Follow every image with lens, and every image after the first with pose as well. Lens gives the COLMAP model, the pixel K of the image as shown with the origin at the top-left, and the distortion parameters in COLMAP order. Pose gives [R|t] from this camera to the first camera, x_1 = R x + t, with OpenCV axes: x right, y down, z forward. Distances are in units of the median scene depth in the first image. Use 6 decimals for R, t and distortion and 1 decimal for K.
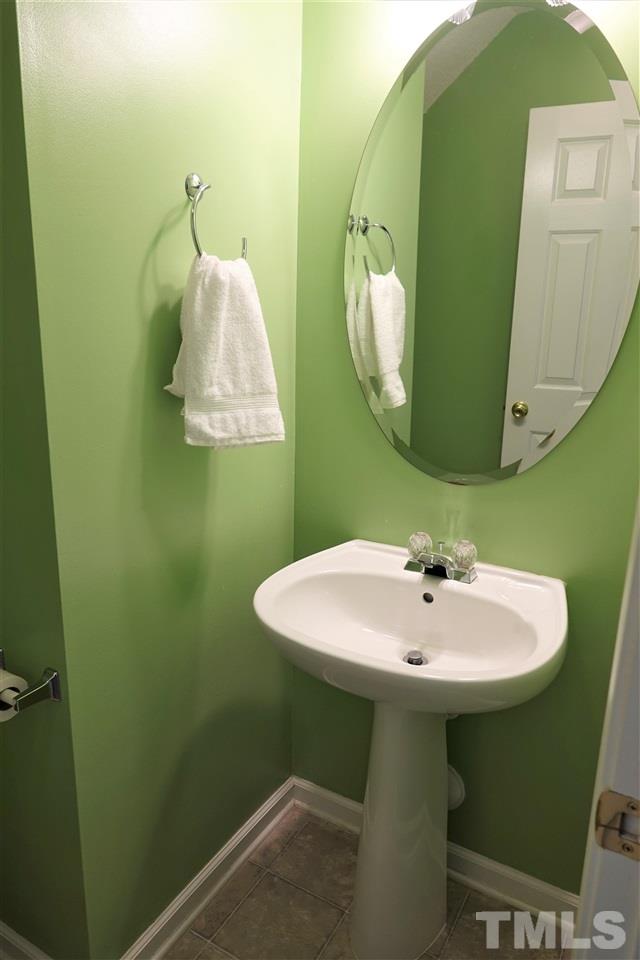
lens RADIAL K [[662.1, 0, 320.0], [0, 662.1, 480.0], [0, 0, 1]] dist [-0.000371, 0.002050]
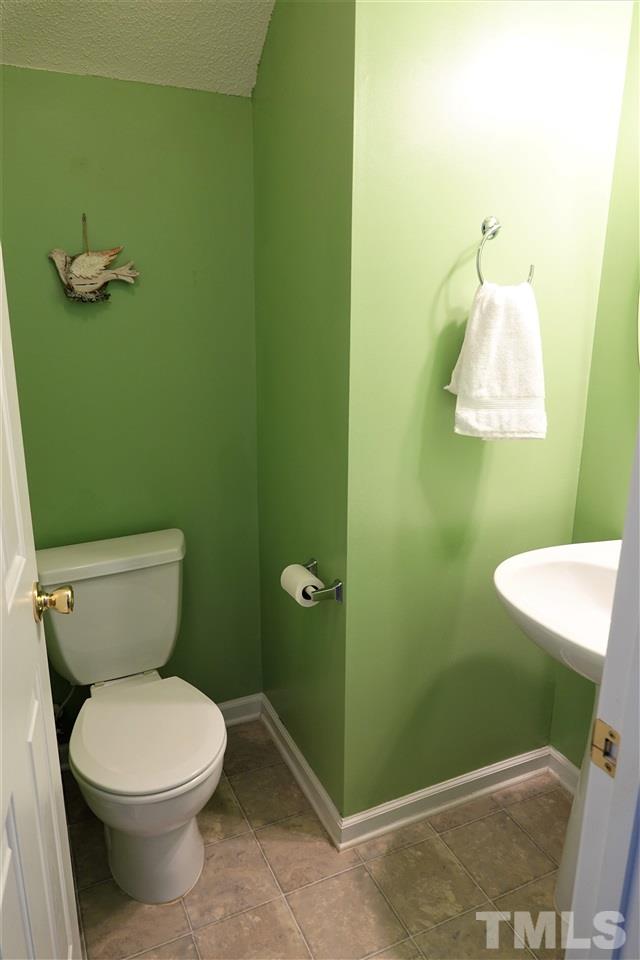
lens RADIAL K [[662.1, 0, 320.0], [0, 662.1, 480.0], [0, 0, 1]] dist [-0.000371, 0.002050]
pose [[0.818301, 0.135198, -0.558663, 0.302818], [-0.124228, 0.990571, 0.057758, -0.005533], [0.561205, 0.022138, 0.827381, -0.193571]]
